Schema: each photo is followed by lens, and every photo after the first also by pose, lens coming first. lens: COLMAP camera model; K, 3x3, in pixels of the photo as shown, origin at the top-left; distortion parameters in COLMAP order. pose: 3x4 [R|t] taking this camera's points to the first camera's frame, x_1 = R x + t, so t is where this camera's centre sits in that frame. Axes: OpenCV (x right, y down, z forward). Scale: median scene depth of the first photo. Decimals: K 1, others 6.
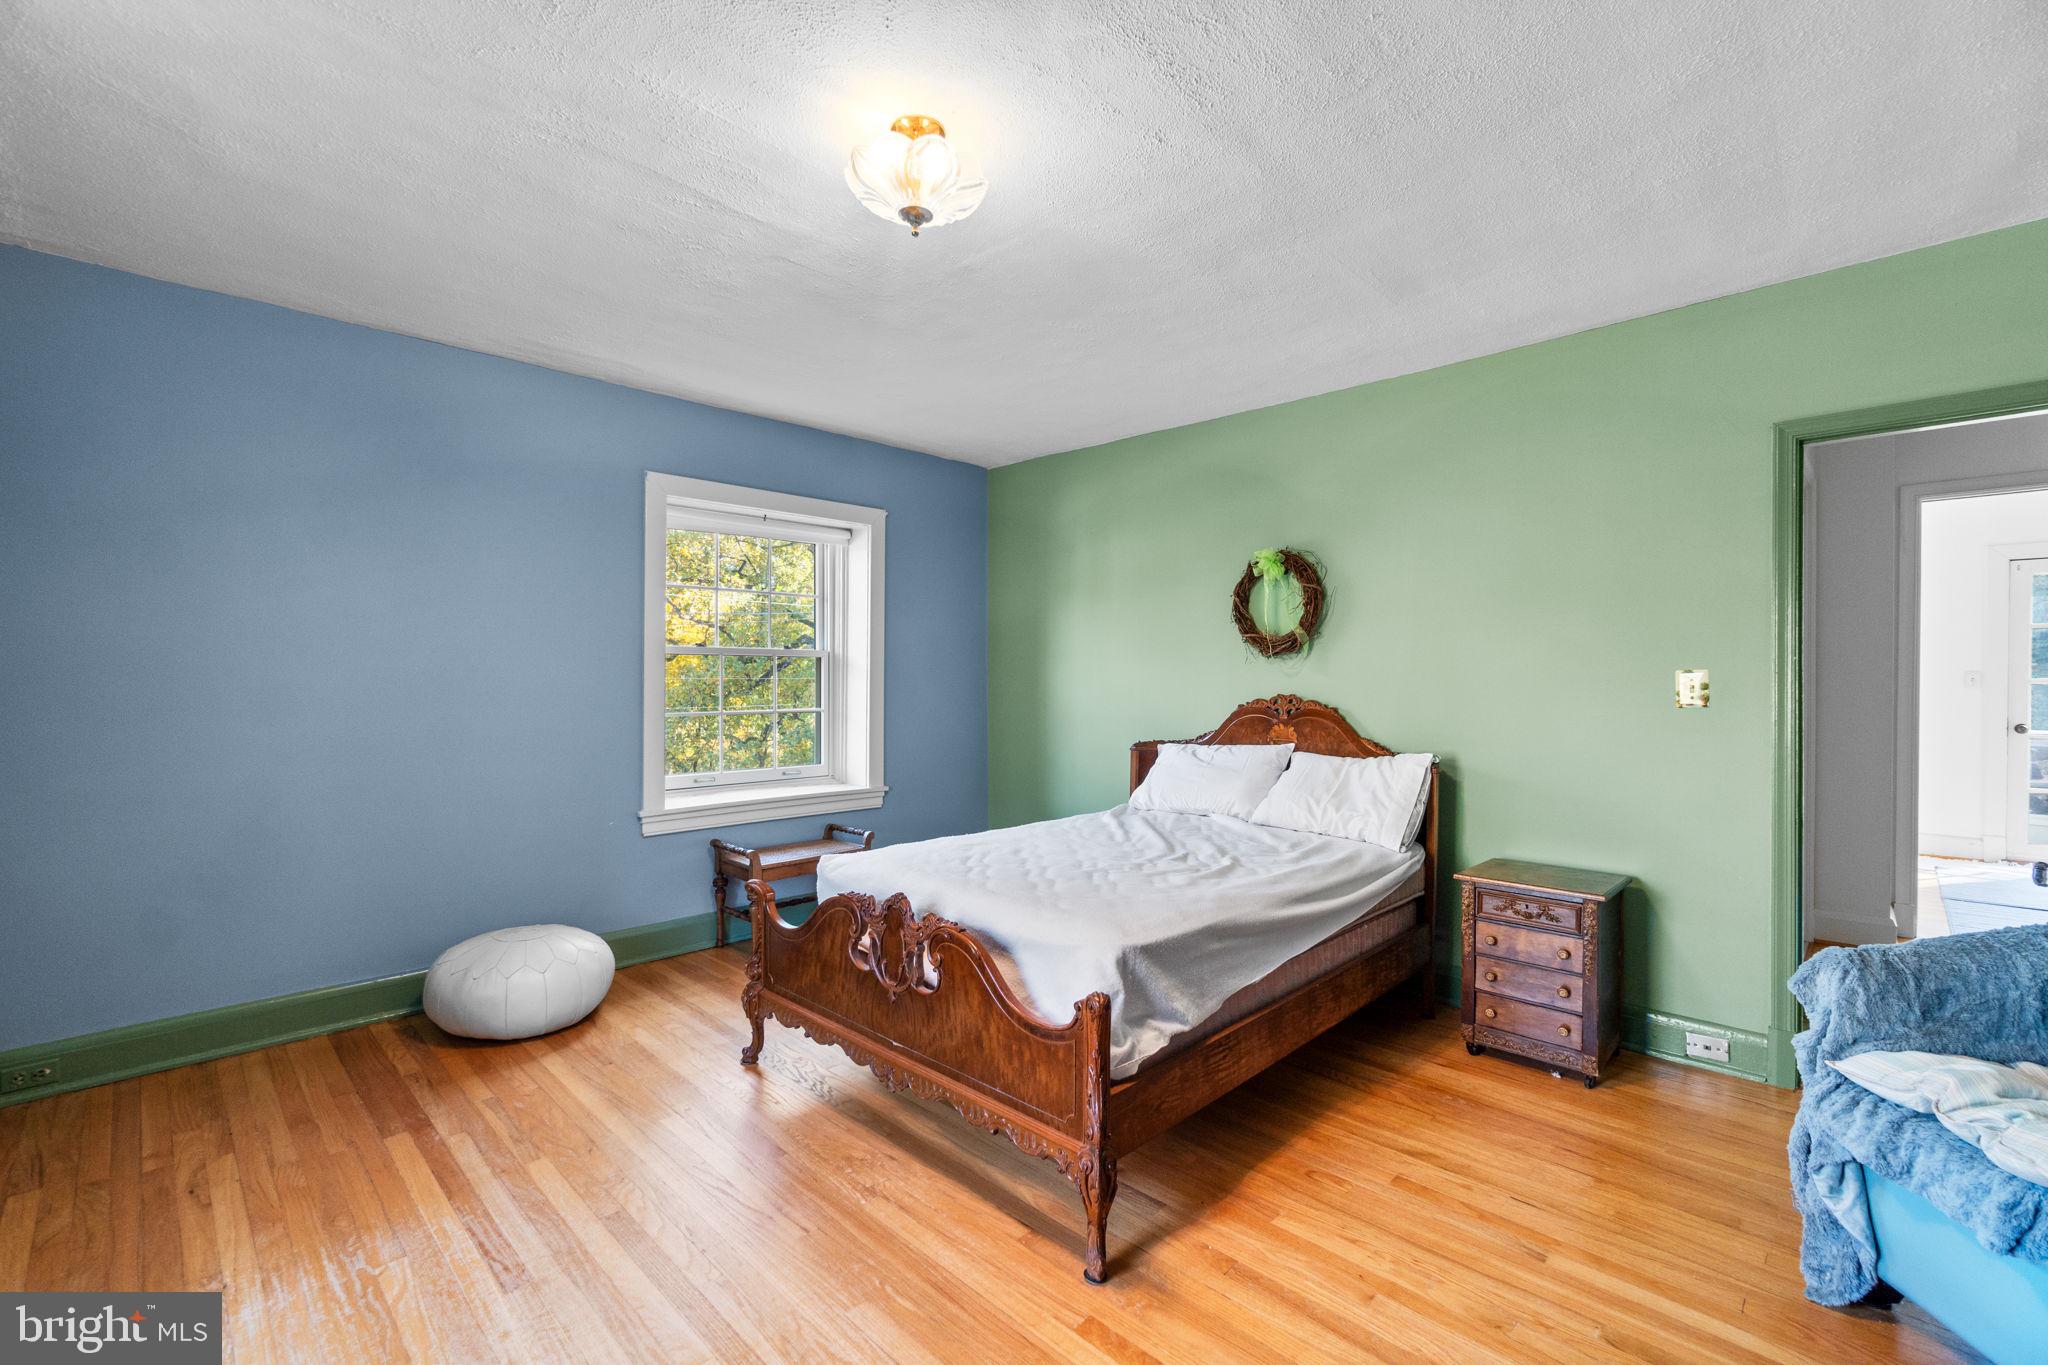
lens RADIAL K [[882.0, 0, 1019.9], [0, 882.0, 674.6], [0, 0, 1]] dist [-0.000133, -0.000054]
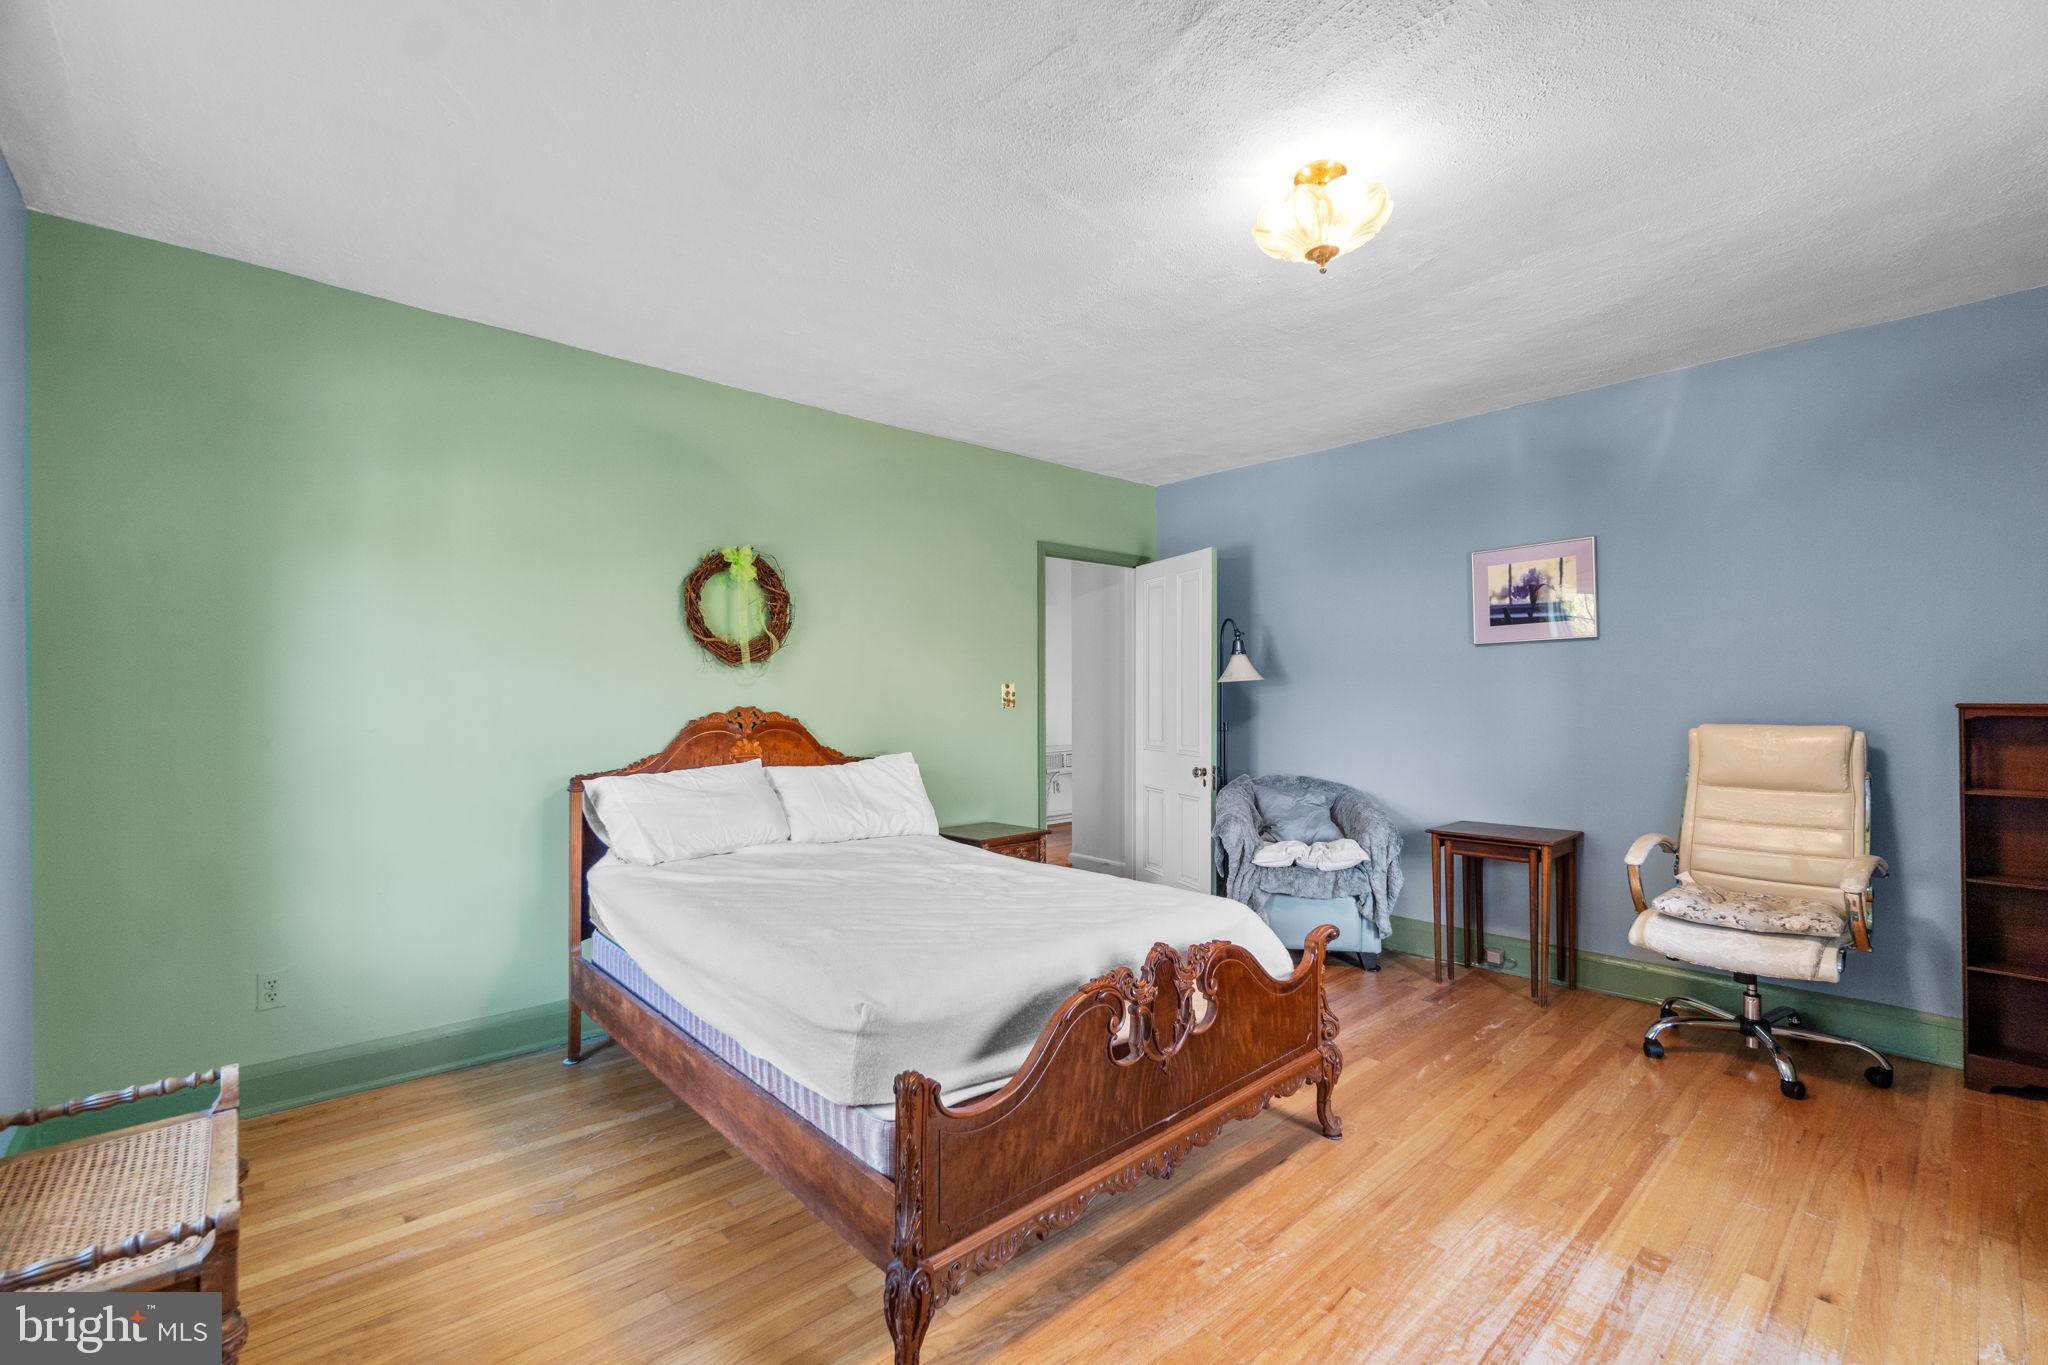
lens RADIAL K [[879.3, 0, 1024.0], [0, 879.3, 682.5], [0, 0, 1]] dist [-0.002209, -0.000261]
pose [[0.049178, 0.004312, 0.998781, -0.605786], [-0.004190, 0.999983, -0.004111, -0.000401], [-0.998781, -0.003983, 0.049195, 0.665162]]
